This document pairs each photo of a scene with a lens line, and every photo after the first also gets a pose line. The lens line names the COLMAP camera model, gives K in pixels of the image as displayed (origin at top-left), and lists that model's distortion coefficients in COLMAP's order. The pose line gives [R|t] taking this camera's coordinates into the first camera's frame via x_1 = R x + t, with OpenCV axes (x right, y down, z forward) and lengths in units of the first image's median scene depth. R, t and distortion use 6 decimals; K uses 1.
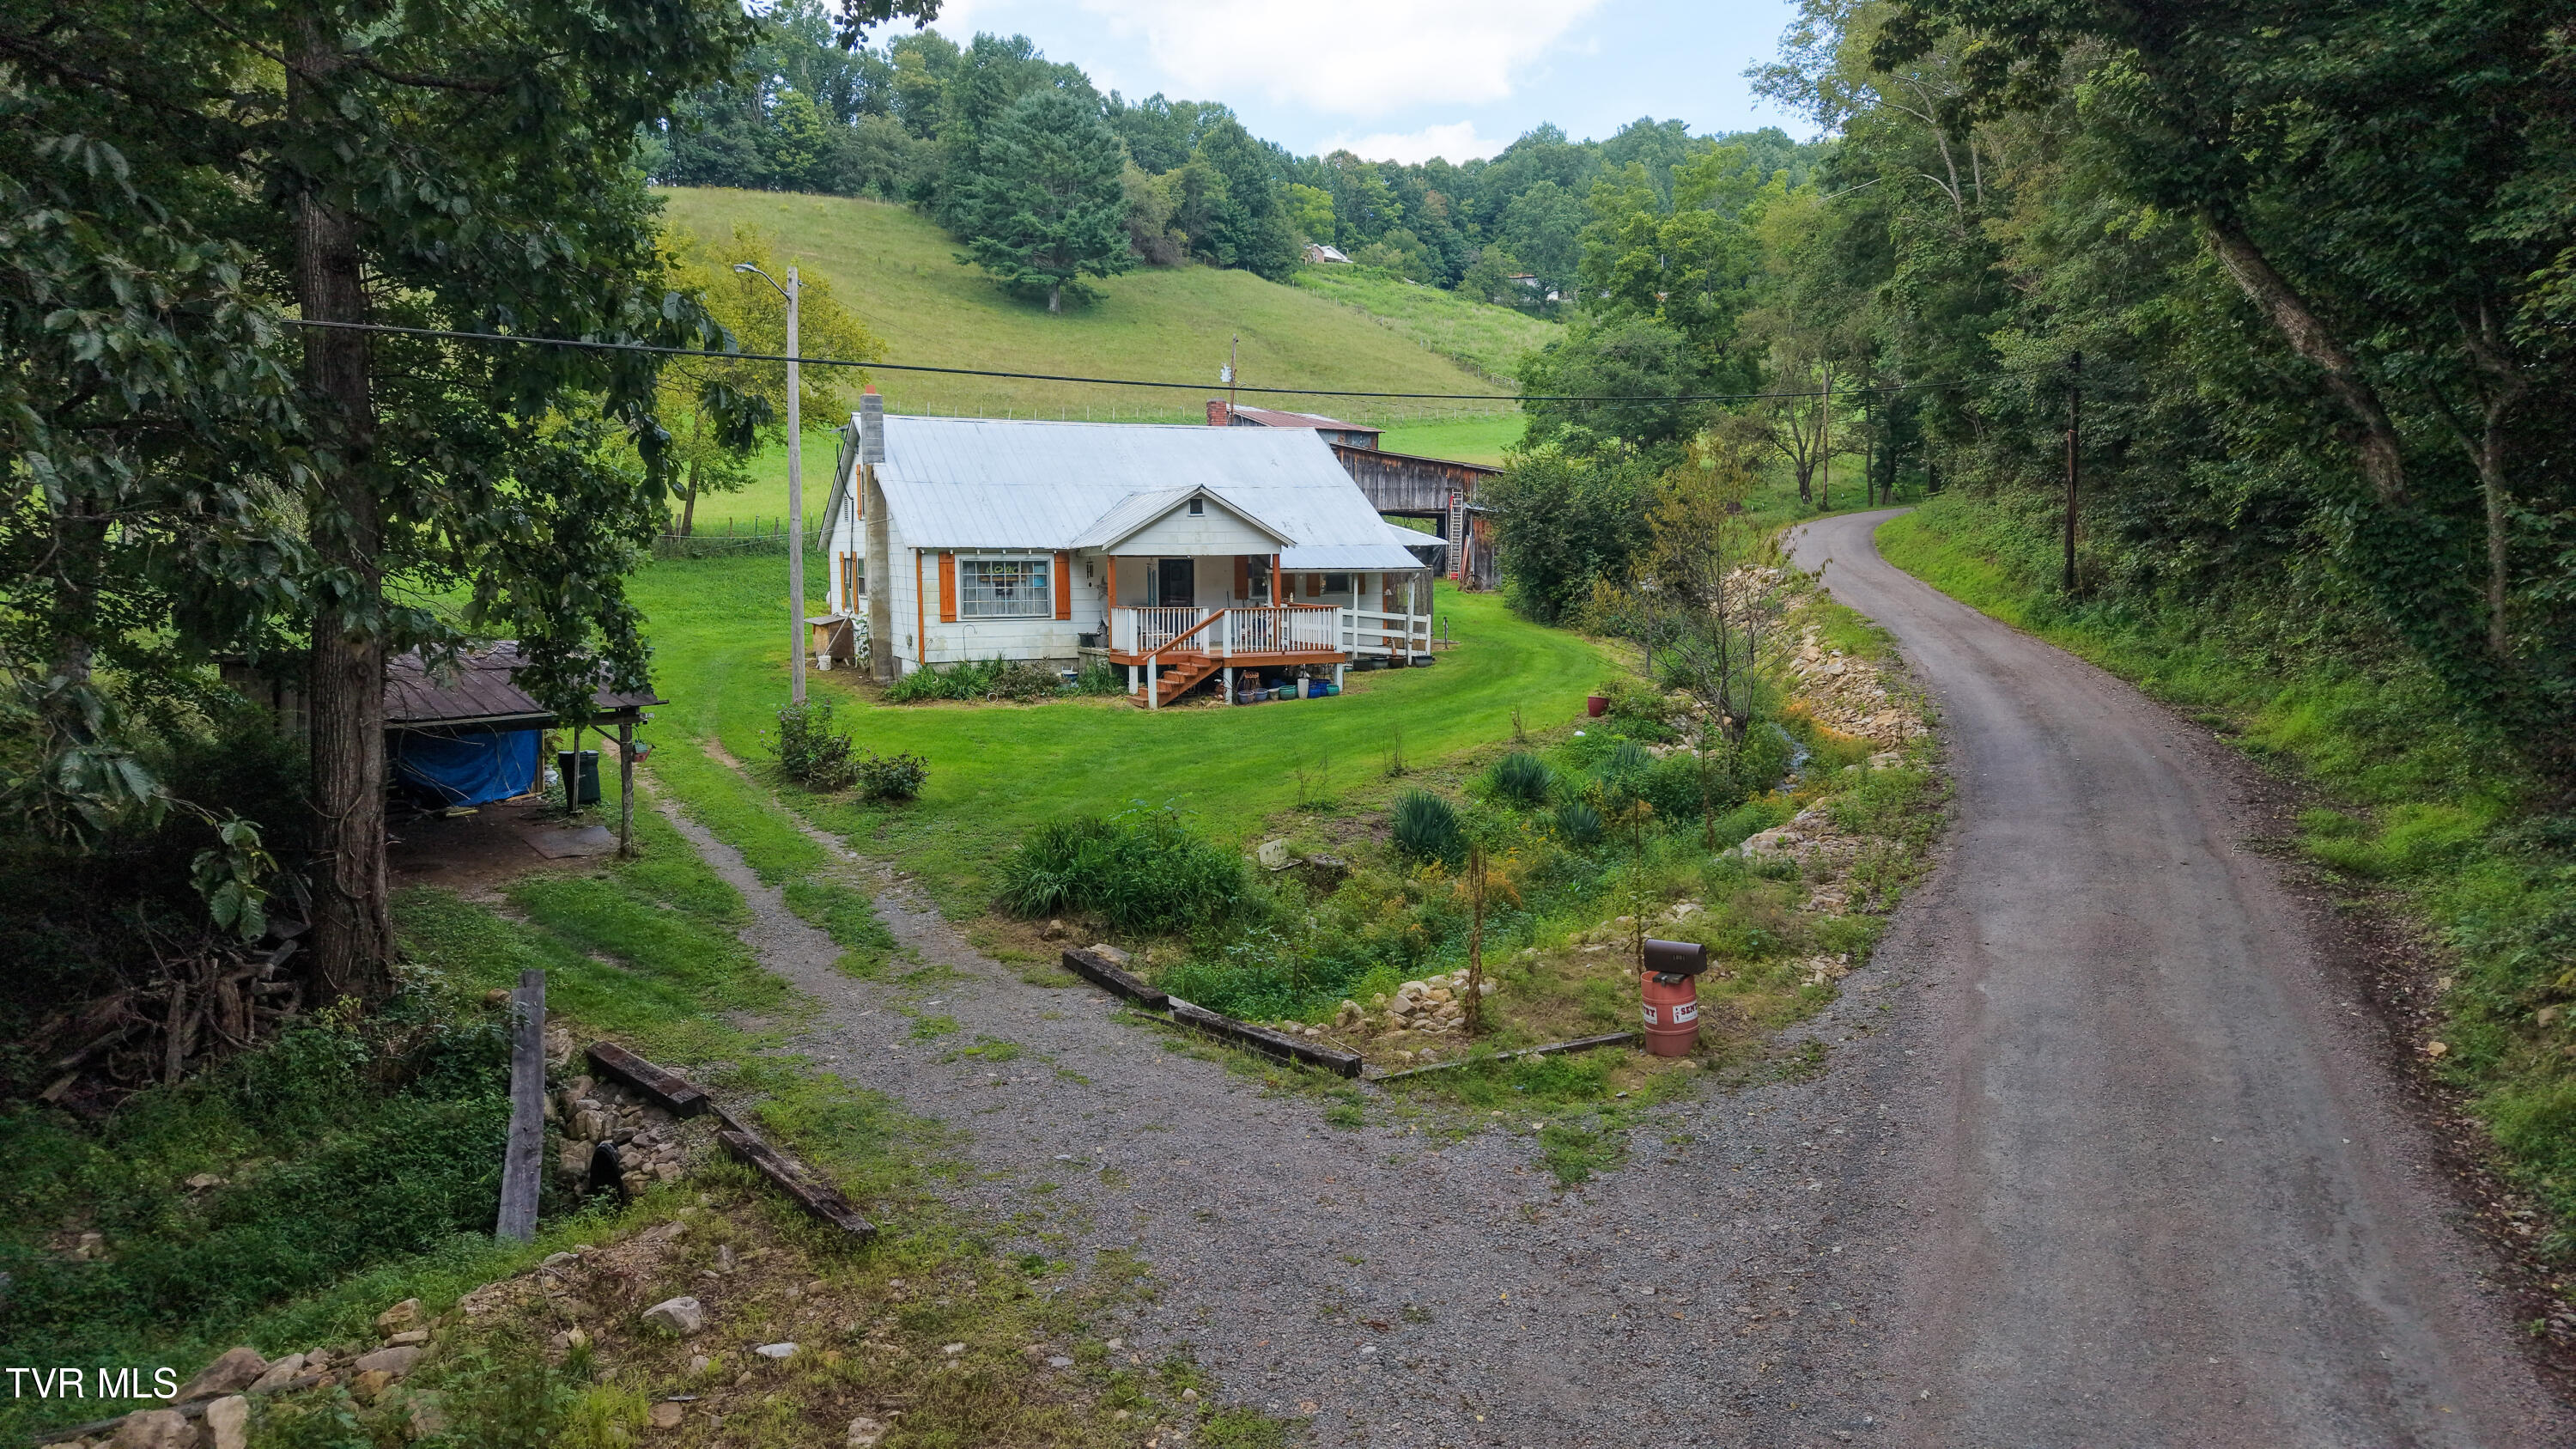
lens RADIAL K [[1727.6, 0, 1277.8], [0, 1727.6, 743.9], [0, 0, 1]] dist [0.038338, -0.033033]
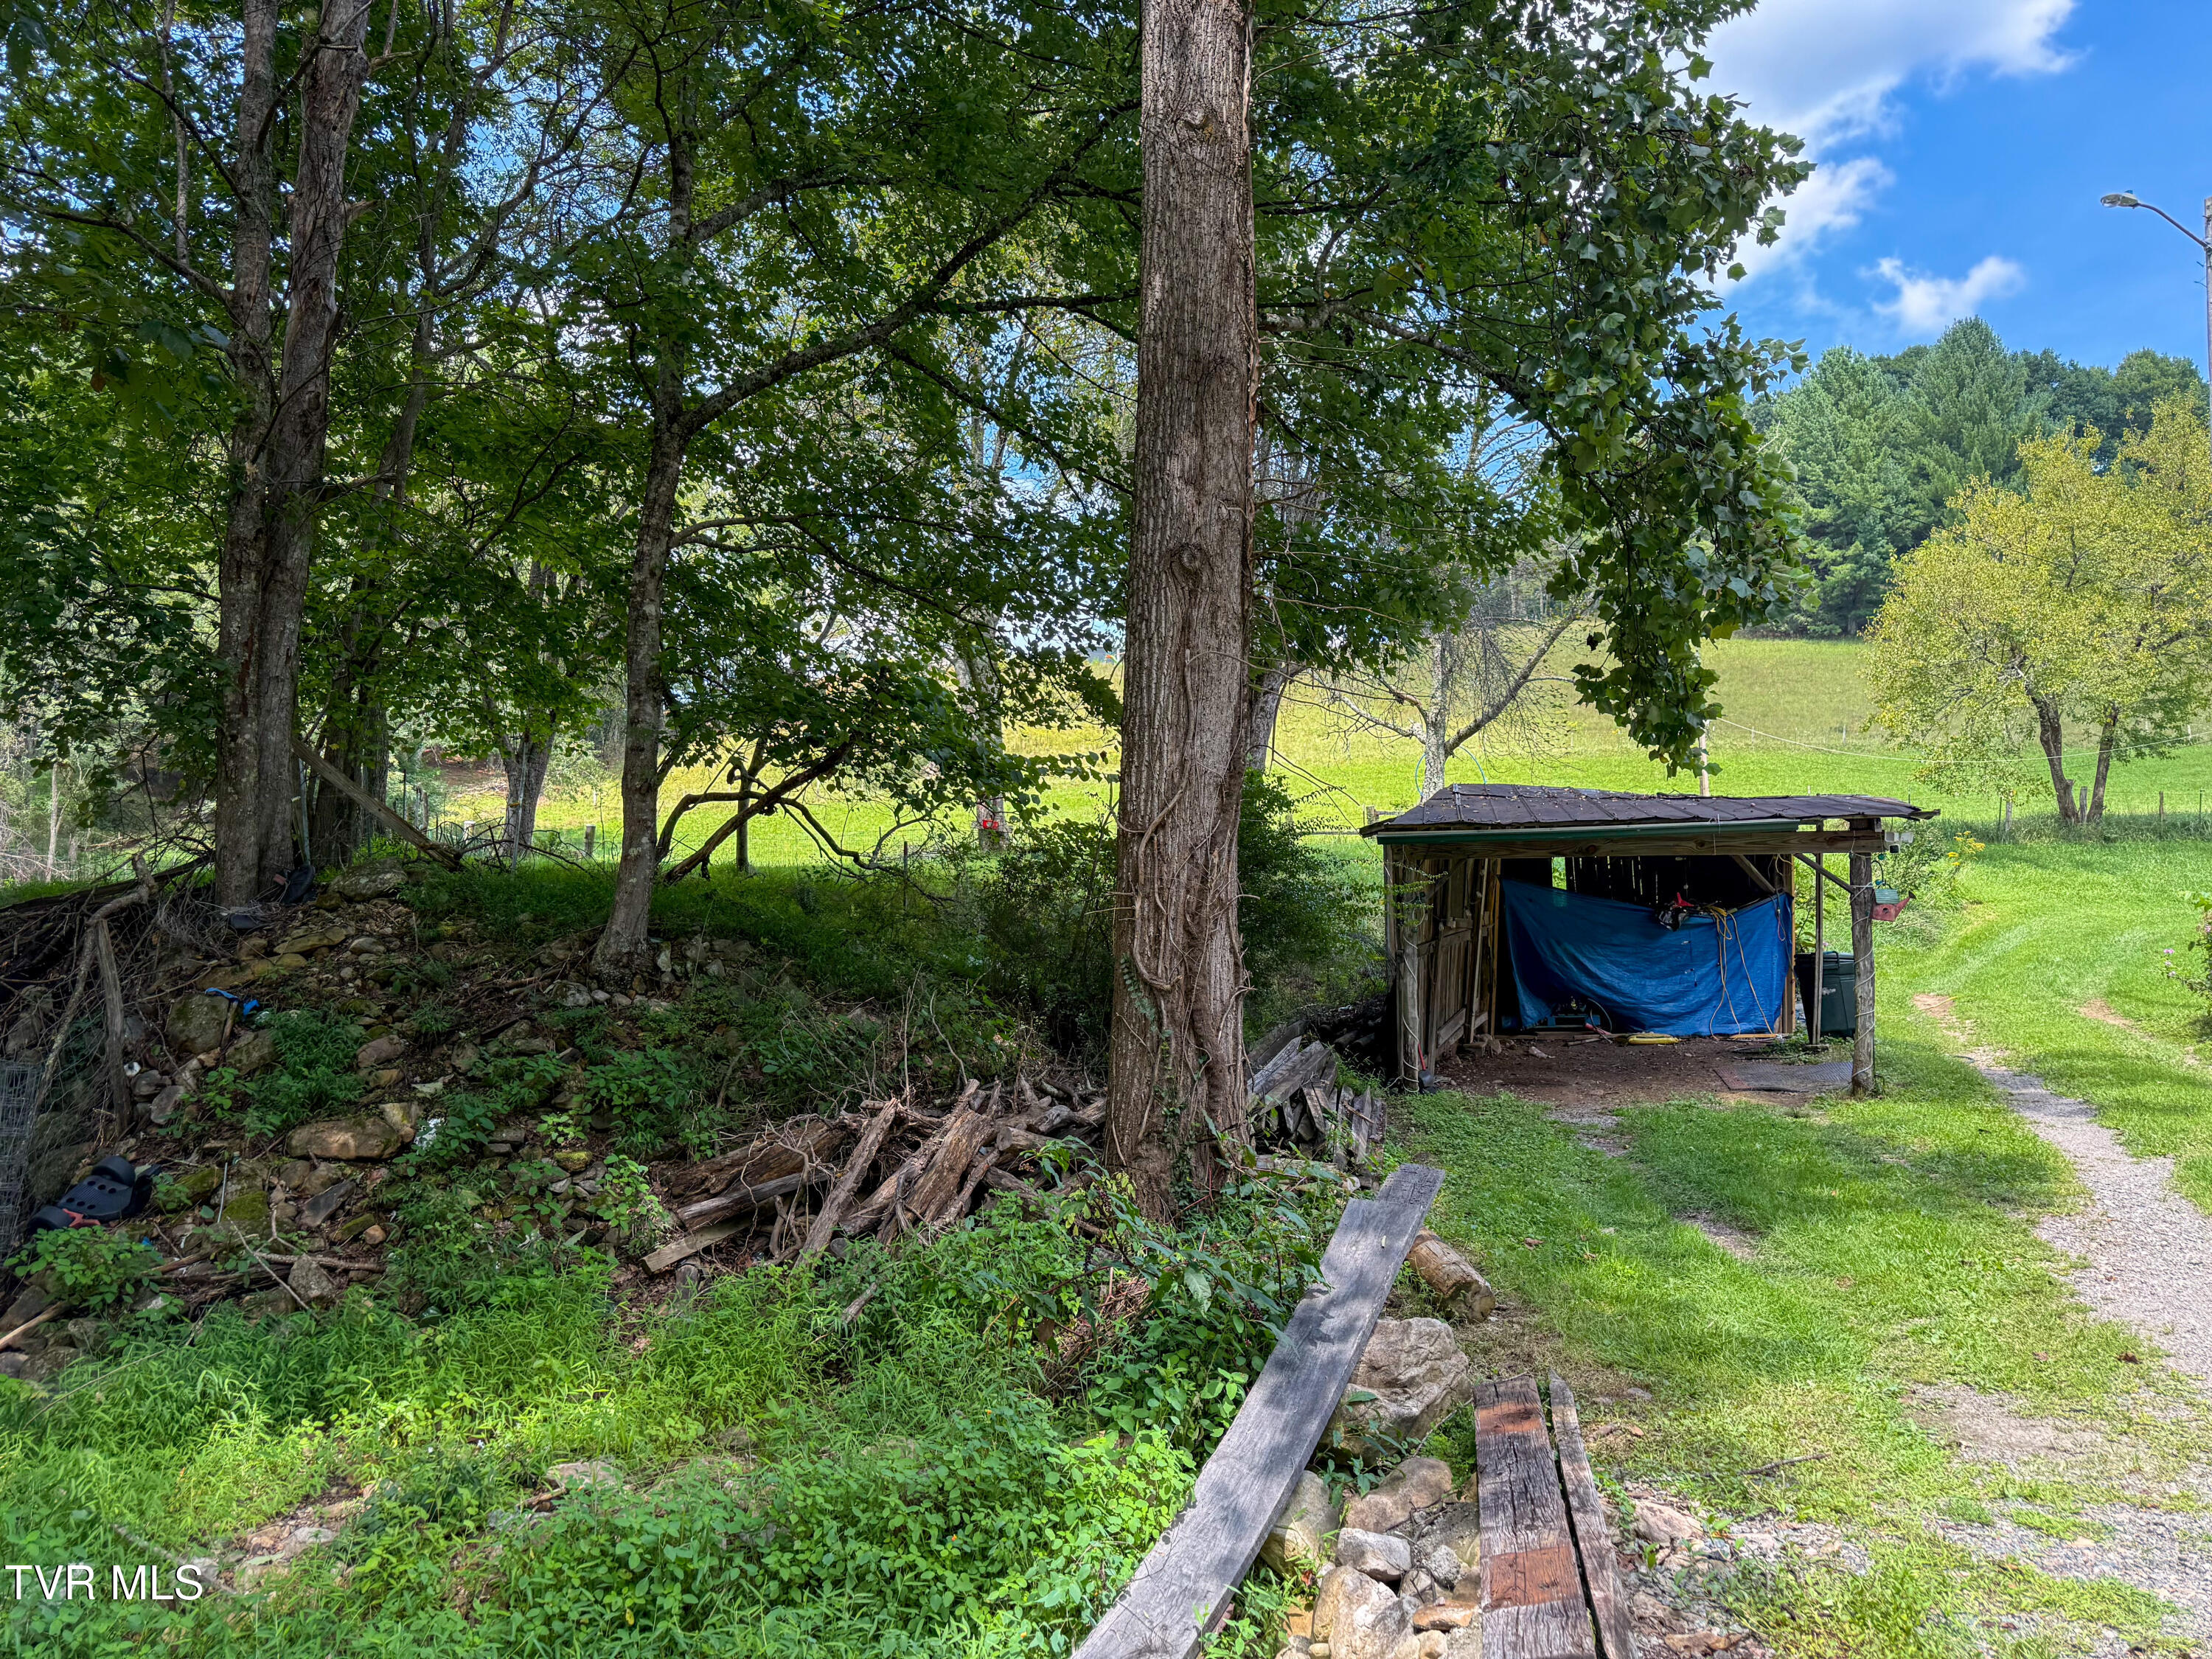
lens RADIAL K [[1572.7, 0, 1088.1], [0, 1572.7, 821.6], [0, 0, 1]] dist [0.008217, -0.010493]
pose [[0.606833, -0.071313, -0.791624, -0.077015], [-0.090363, 0.983320, -0.157852, 0.051879], [0.789676, 0.167323, 0.590267, 0.315676]]
